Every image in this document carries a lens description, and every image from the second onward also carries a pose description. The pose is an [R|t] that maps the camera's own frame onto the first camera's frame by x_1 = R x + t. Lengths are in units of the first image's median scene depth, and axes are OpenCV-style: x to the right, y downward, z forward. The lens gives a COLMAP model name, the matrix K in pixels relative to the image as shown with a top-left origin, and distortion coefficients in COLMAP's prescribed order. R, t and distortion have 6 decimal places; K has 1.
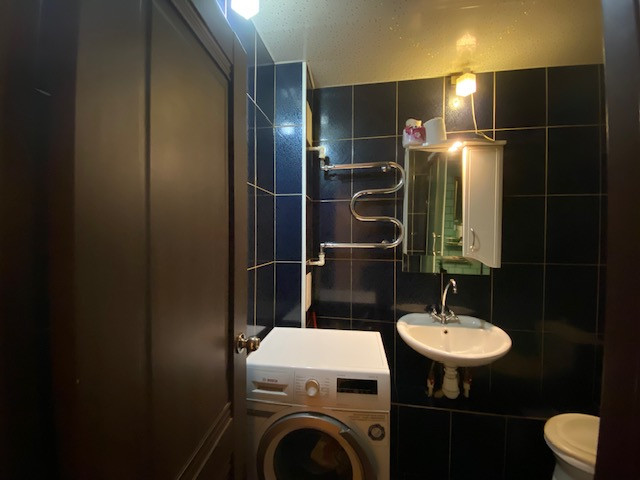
lens RADIAL K [[258.2, 0, 318.8], [0, 258.2, 239.2], [0, 0, 1]] dist [0.027596, -0.024618]
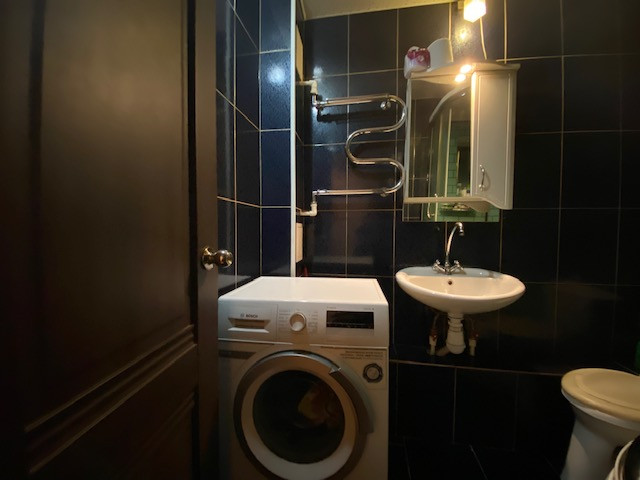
lens RADIAL K [[258.2, 0, 318.8], [0, 258.2, 239.2], [0, 0, 1]] dist [0.027596, -0.024618]
pose [[0.999981, -0.000747, 0.006123, 0.025777], [0.000614, 0.999764, 0.021695, 0.185054], [-0.006138, -0.021691, 0.999746, 0.102612]]
